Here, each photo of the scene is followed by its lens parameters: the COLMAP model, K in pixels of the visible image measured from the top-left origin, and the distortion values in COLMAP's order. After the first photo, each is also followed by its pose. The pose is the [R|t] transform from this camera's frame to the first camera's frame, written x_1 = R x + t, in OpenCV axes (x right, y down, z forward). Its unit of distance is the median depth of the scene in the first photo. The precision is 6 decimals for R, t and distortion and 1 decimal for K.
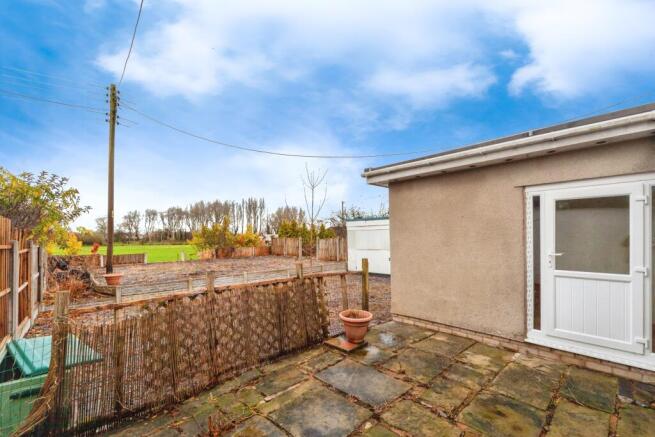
lens RADIAL K [[268.7, 0, 329.0], [0, 268.7, 232.0], [0, 0, 1]] dist [-0.001015, 0.000400]
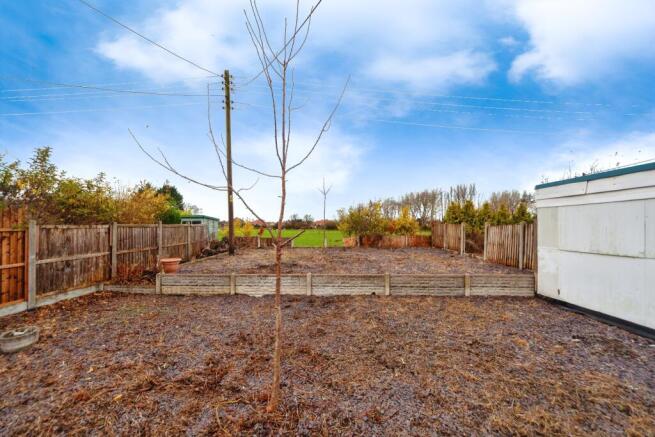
lens RADIAL K [[258.0, 0, 325.8], [0, 258.0, 220.8], [0, 0, 1]] dist [-0.003560, -0.000213]
pose [[0.726741, -0.000762, -0.686911, 0.082072], [0.003092, 0.999993, 0.002163, 0.011758], [0.686905, -0.003696, 0.726738, 0.316490]]
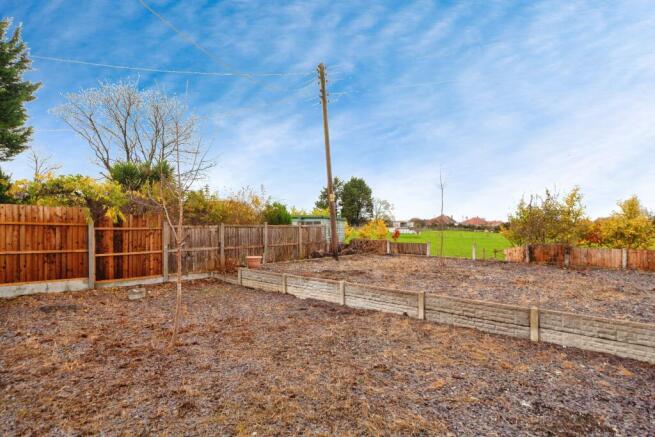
lens RADIAL K [[366.9, 0, 333.0], [0, 366.9, 218.7], [0, 0, 1]] dist [0.002329, -0.002411]
pose [[0.147607, -0.001121, -0.989045, 0.292443], [0.001875, 0.999998, -0.000854, 0.006161], [0.989044, -0.001728, 0.147609, 0.489868]]
